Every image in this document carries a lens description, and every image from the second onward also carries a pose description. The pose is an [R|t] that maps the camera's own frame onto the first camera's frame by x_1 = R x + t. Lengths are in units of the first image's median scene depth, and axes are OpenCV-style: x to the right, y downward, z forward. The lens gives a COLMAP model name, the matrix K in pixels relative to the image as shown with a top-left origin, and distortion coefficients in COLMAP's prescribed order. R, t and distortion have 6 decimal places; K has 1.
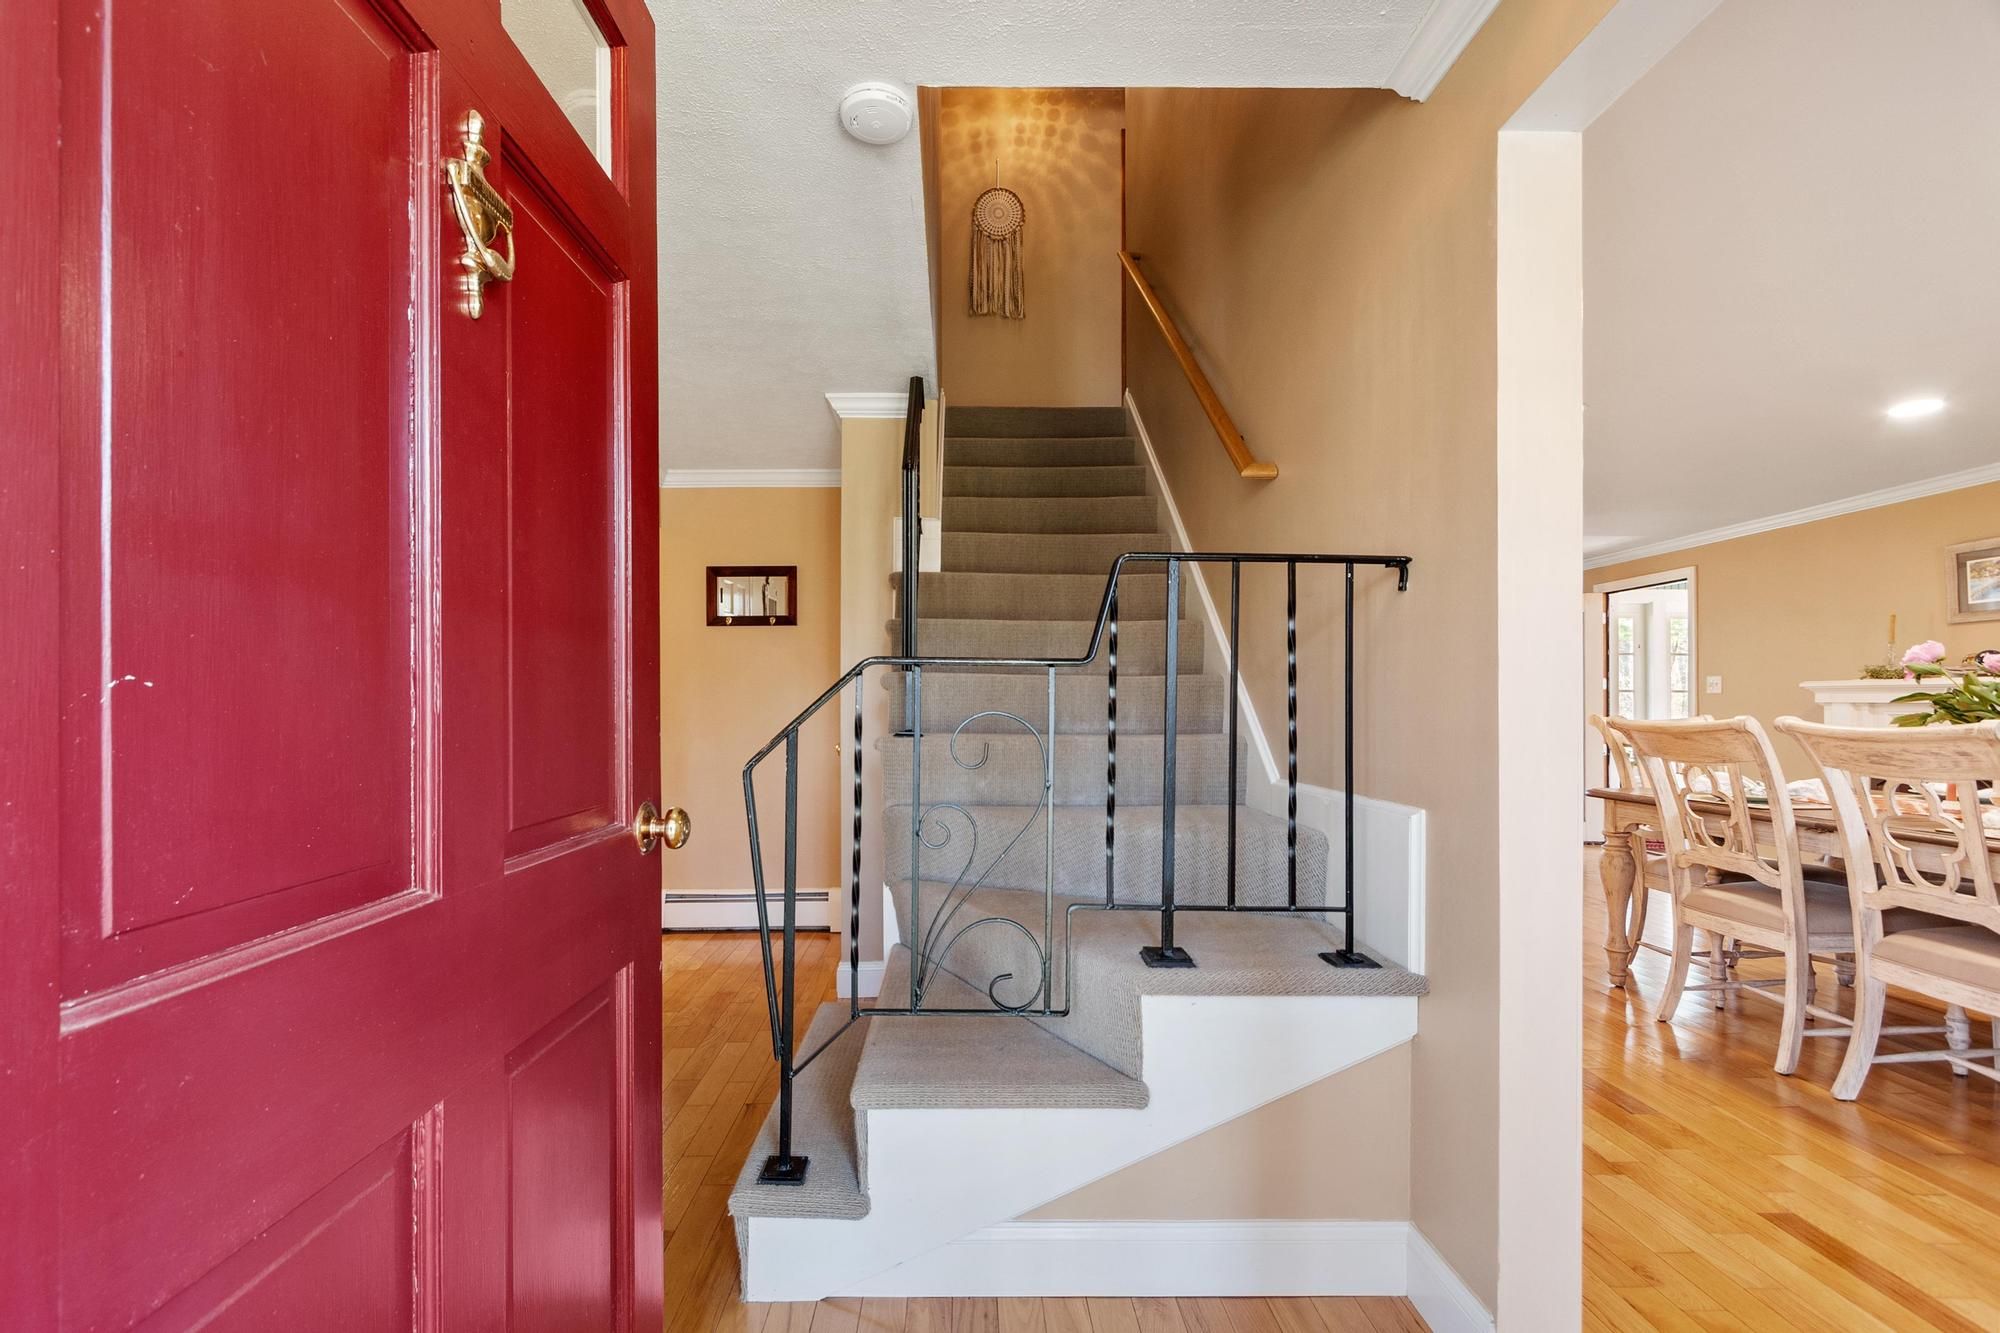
lens RADIAL K [[884.1, 0, 961.1], [0, 884.1, 700.0], [0, 0, 1]] dist [0.006142, -0.000177]
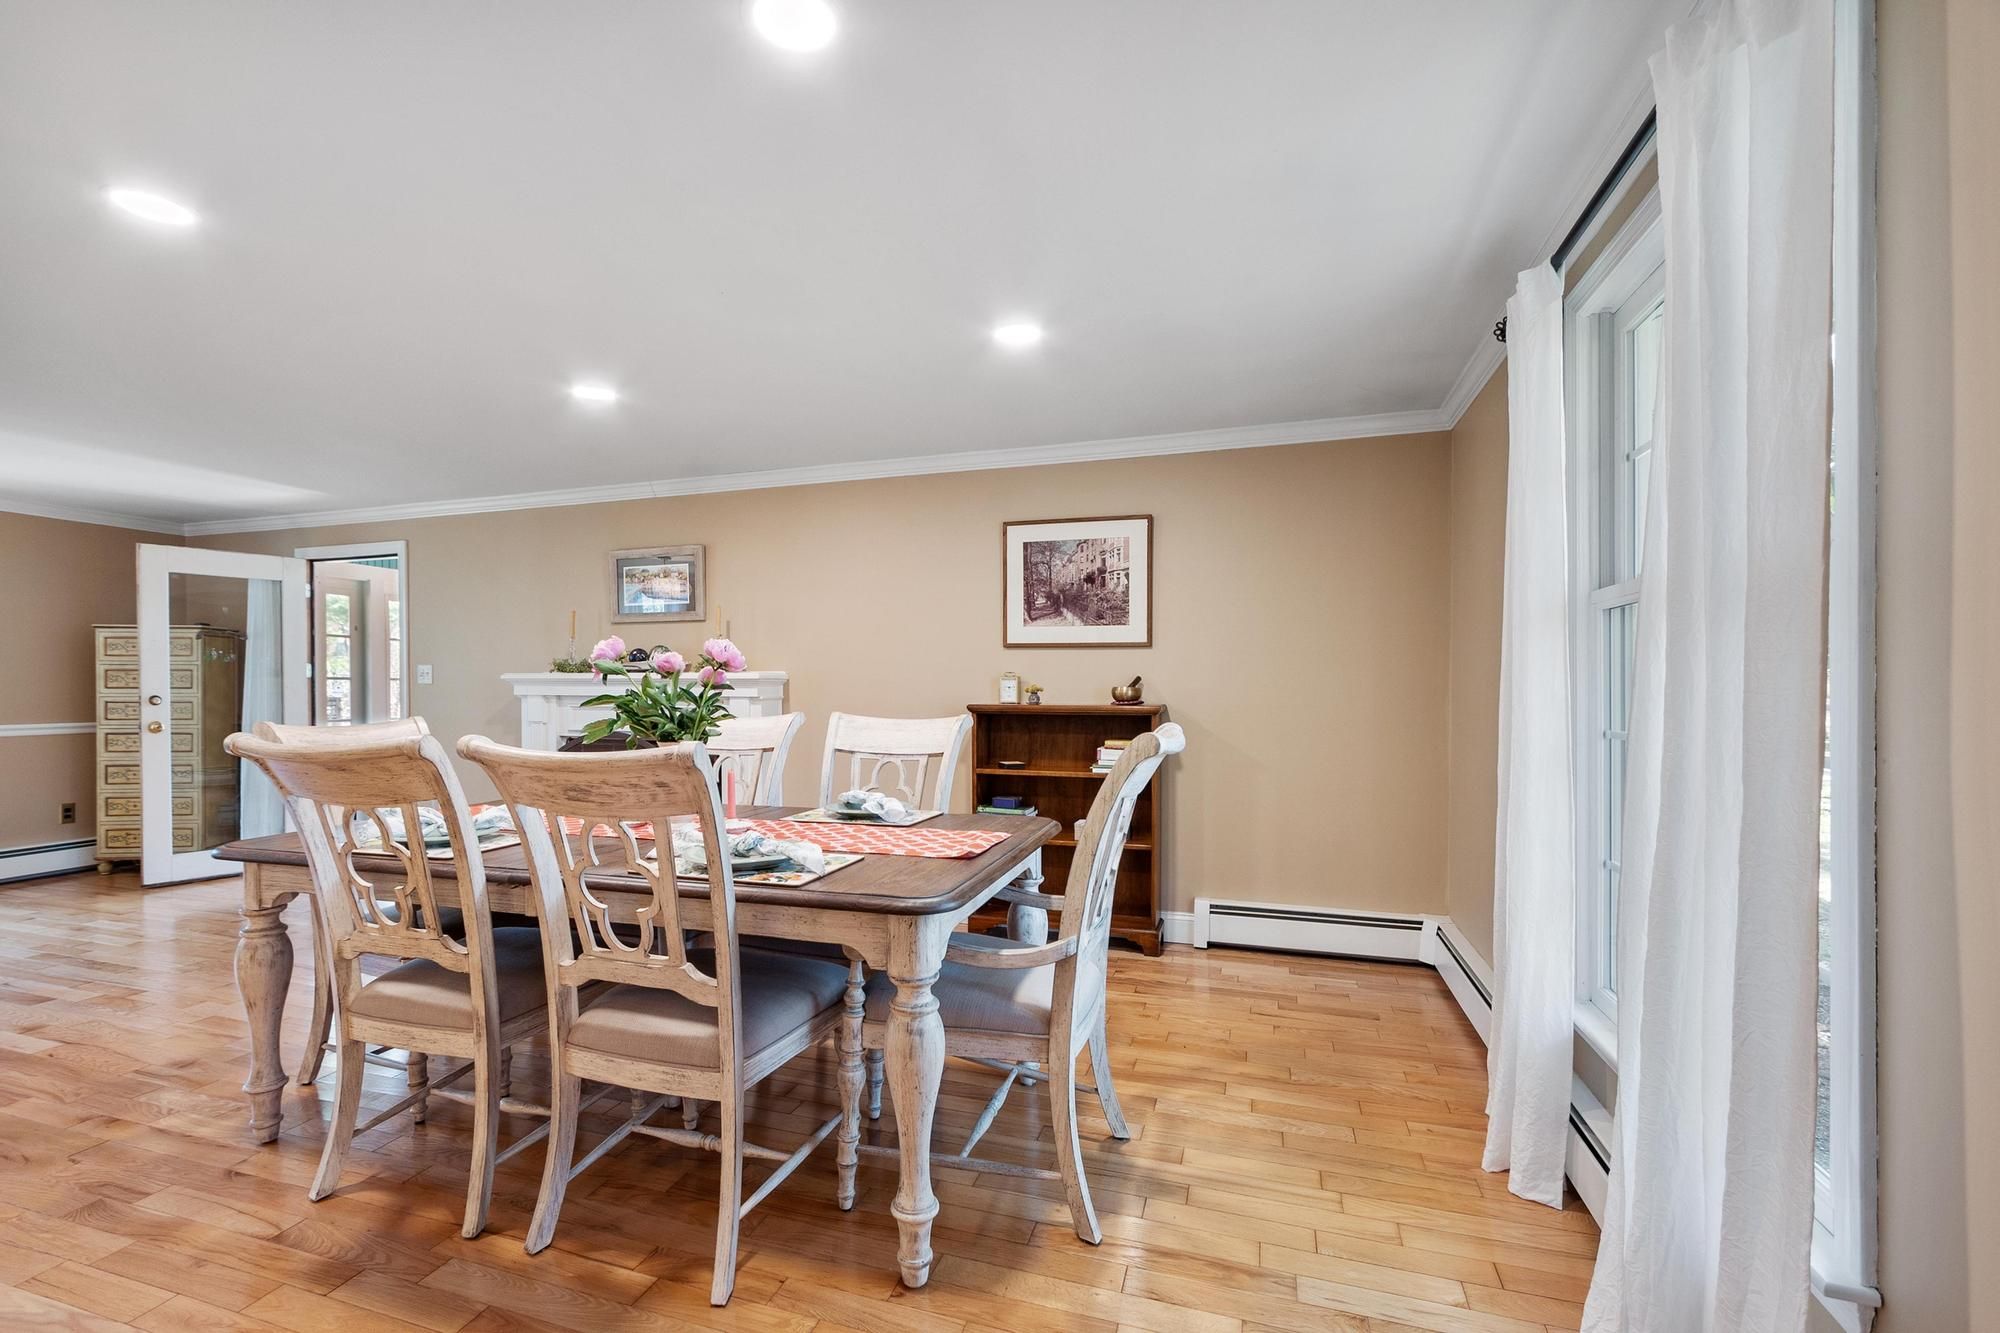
lens RADIAL K [[884.1, 0, 976.5], [0, 884.1, 701.3], [0, 0, 1]] dist [0.006142, -0.000177]
pose [[0.322544, -0.017055, 0.946401, 0.375222], [-0.003830, 0.999806, 0.019323, -0.020072], [-0.946547, -0.009857, 0.322416, 0.378610]]
